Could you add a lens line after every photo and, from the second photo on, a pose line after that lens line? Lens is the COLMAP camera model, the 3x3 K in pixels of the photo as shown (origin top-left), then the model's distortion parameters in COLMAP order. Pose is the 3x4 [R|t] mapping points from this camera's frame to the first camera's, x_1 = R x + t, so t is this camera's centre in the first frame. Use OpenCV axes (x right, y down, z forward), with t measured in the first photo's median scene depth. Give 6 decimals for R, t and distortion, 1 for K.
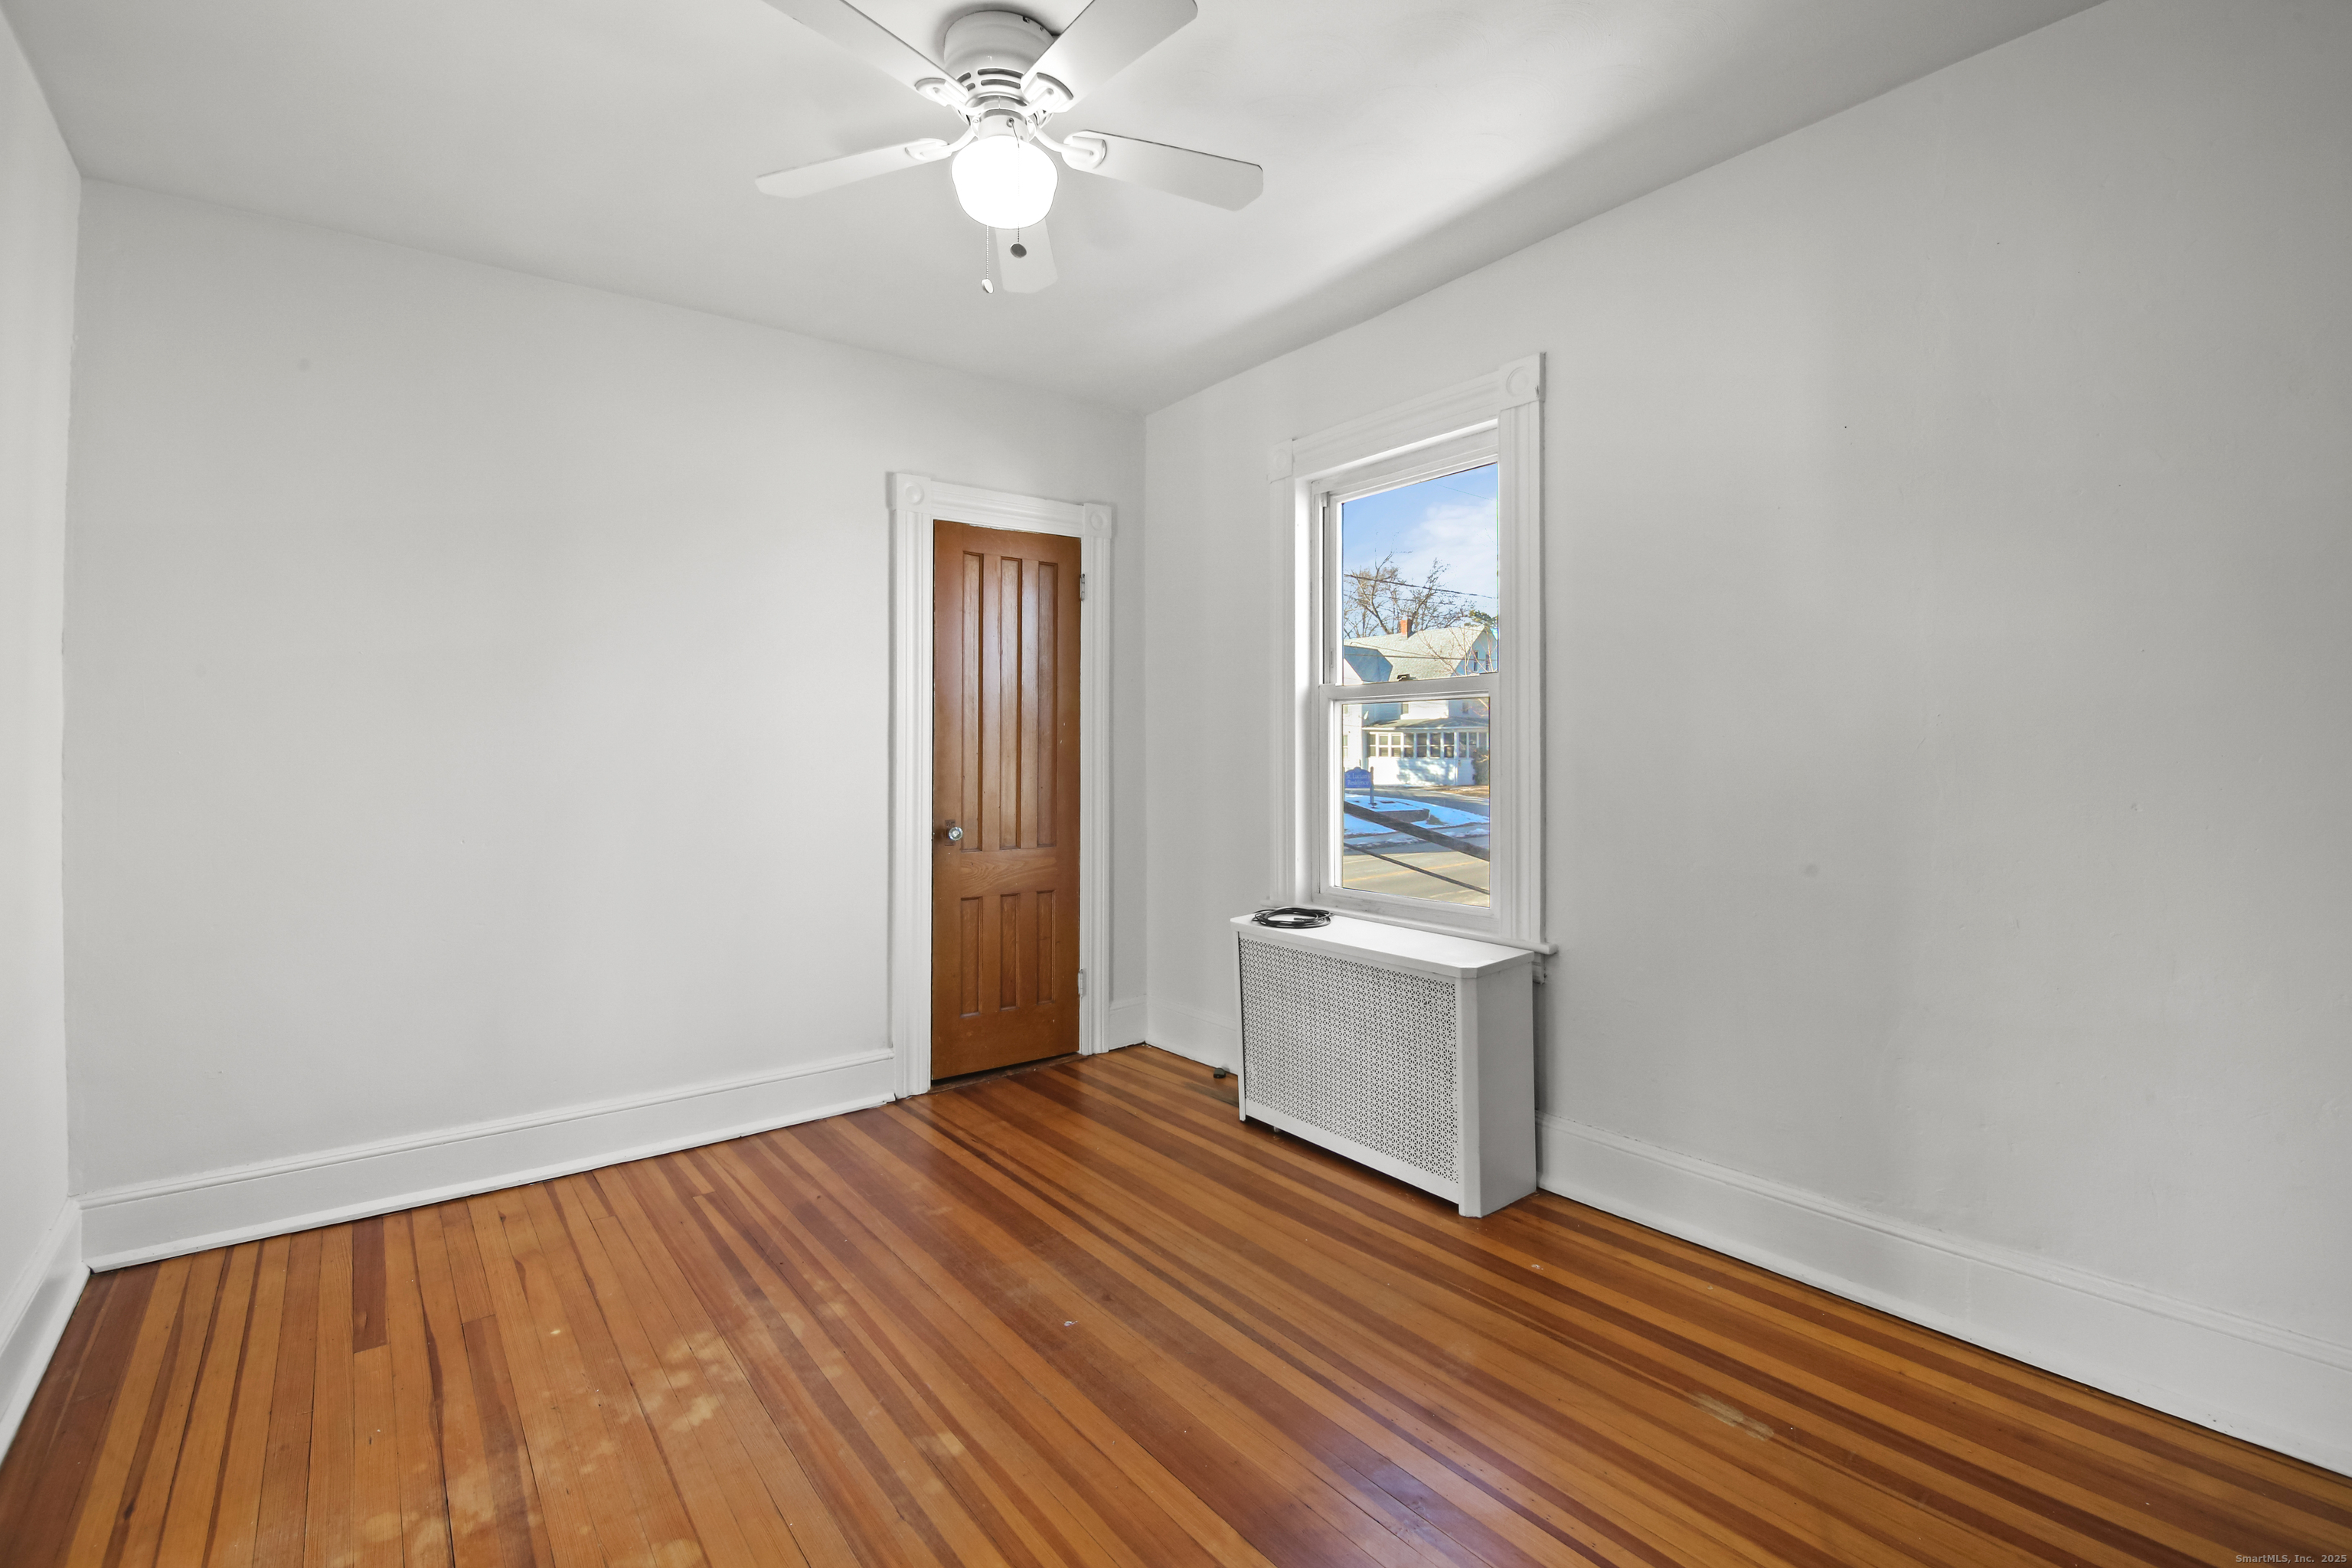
lens RADIAL K [[1004.1, 0, 1178.5], [0, 1004.1, 771.1], [0, 0, 1]] dist [0.001516, -0.000089]
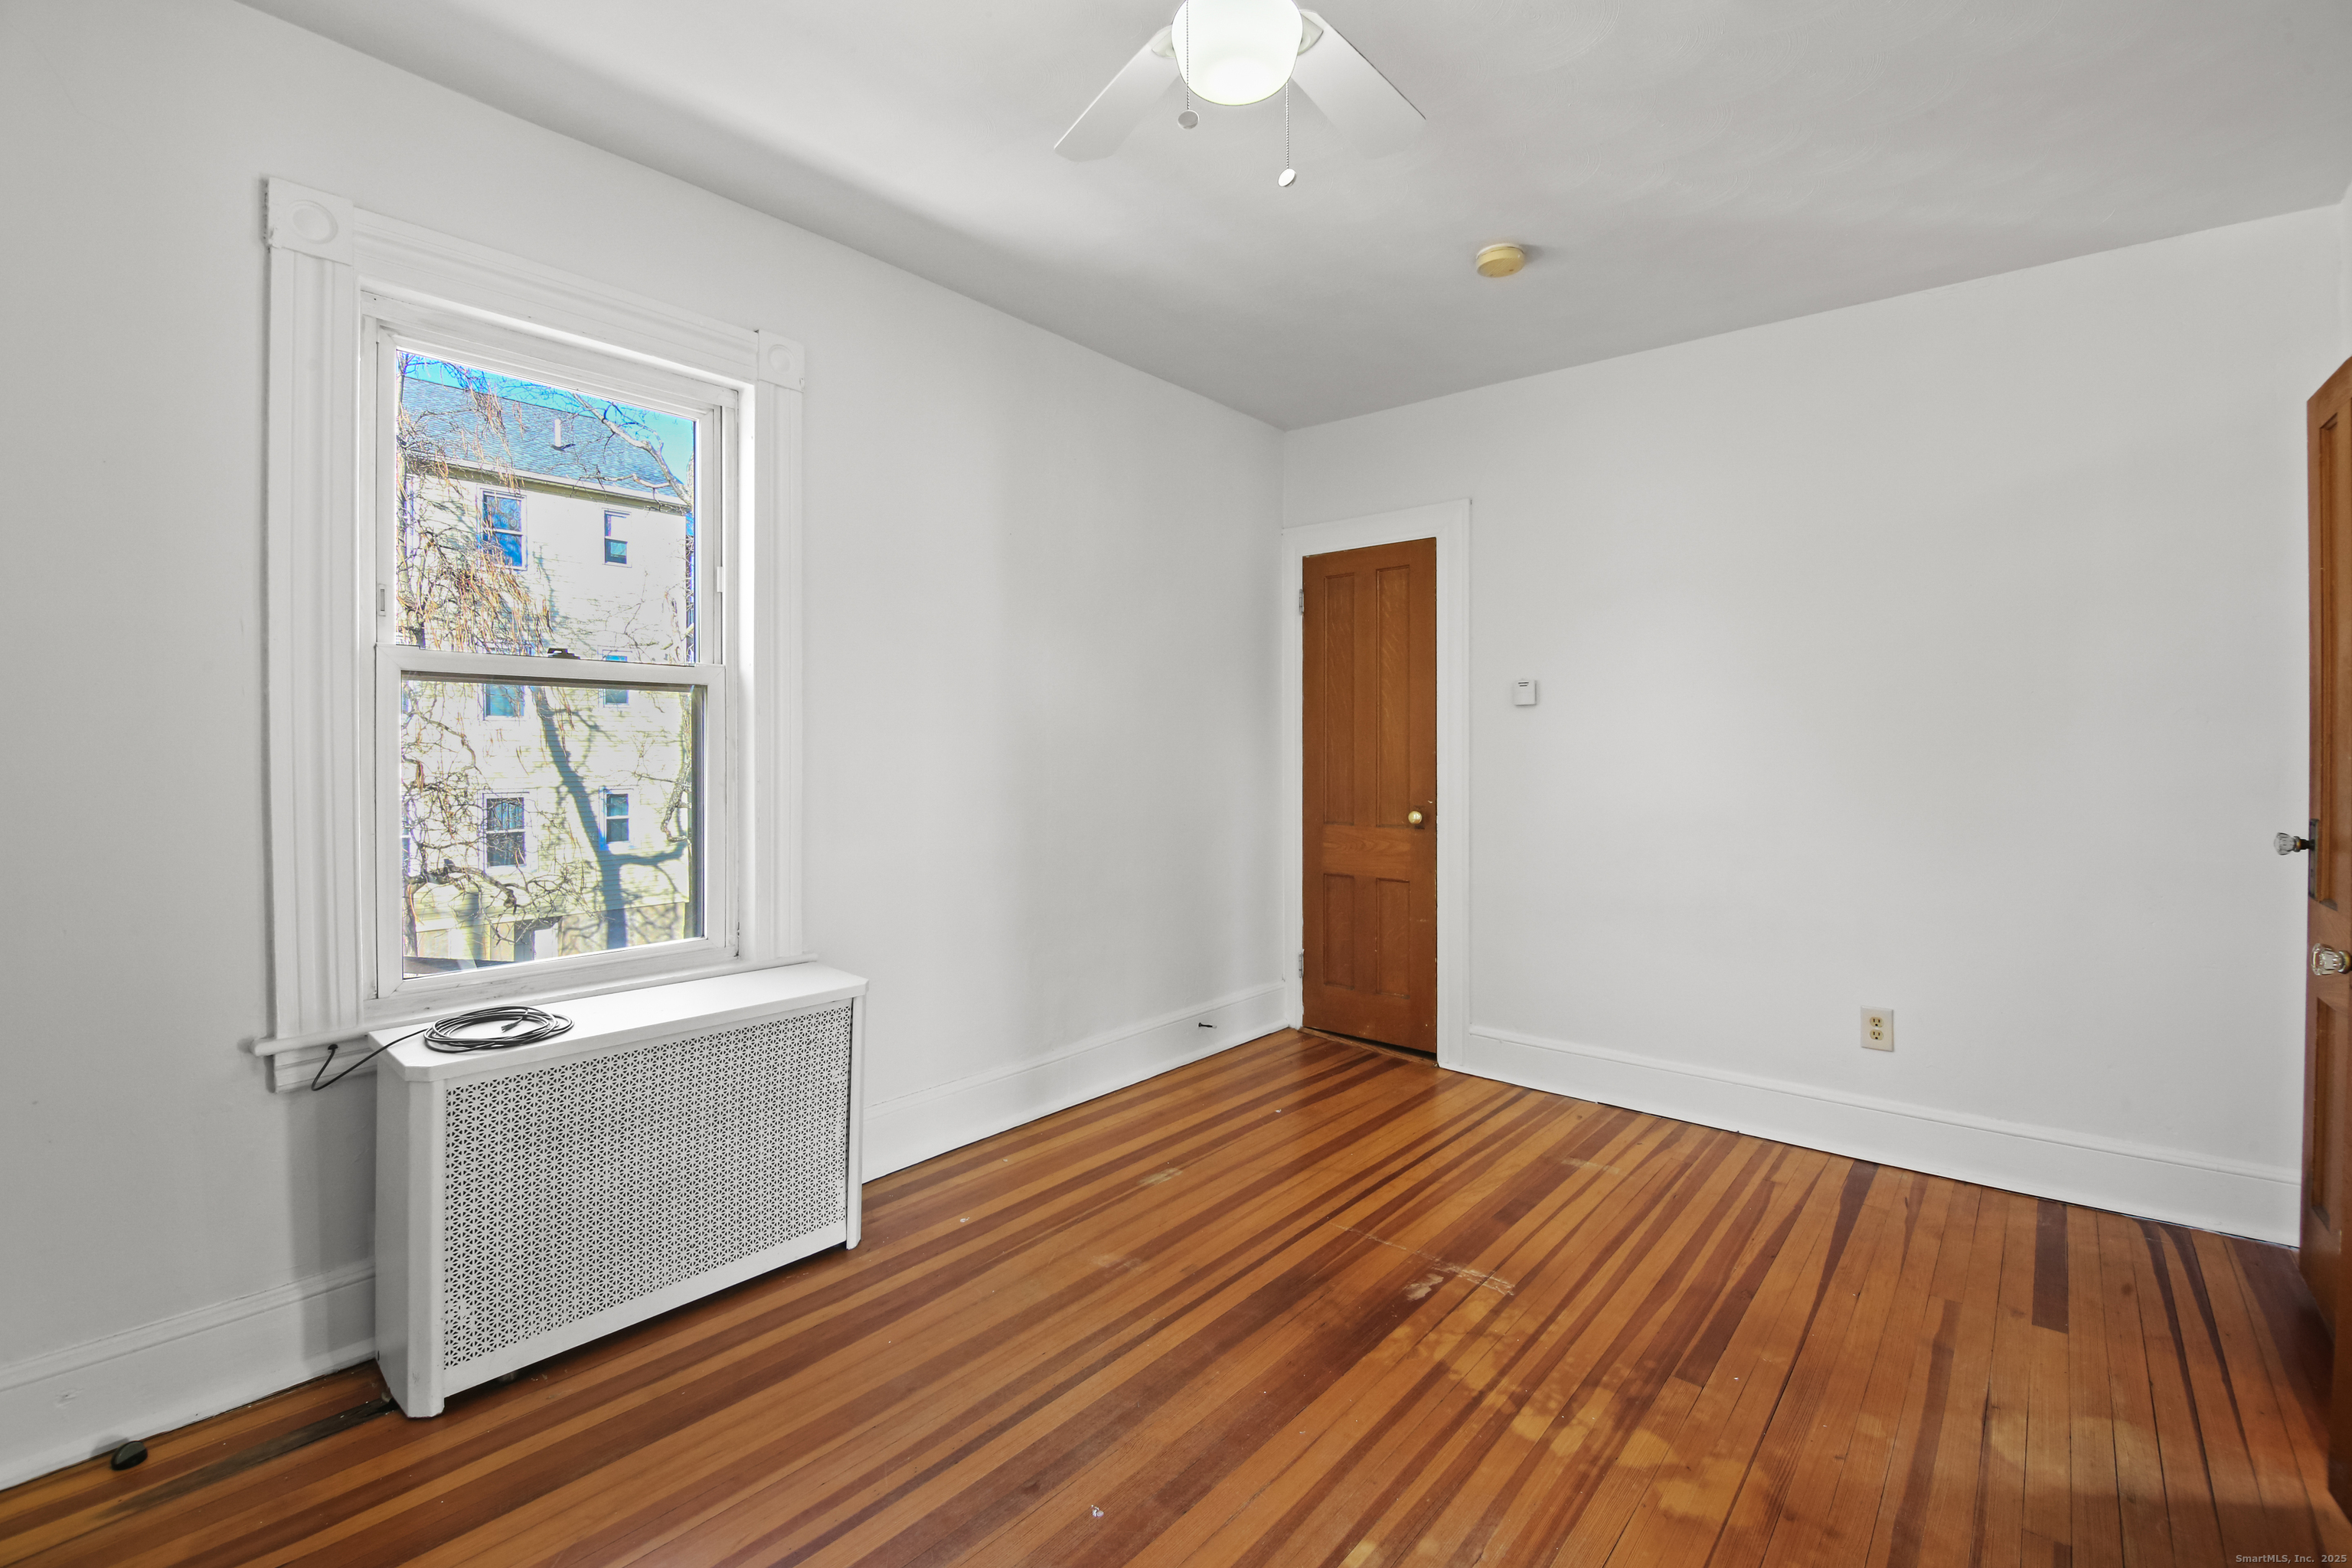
lens RADIAL K [[1004.1, 0, 1178.5], [0, 1004.1, 771.1], [0, 0, 1]] dist [0.001516, -0.000089]
pose [[-0.178057, -0.013430, 0.983929, -0.834980], [0.016448, 0.999727, 0.016622, -0.016267], [-0.983883, 0.019143, -0.177787, 1.041431]]
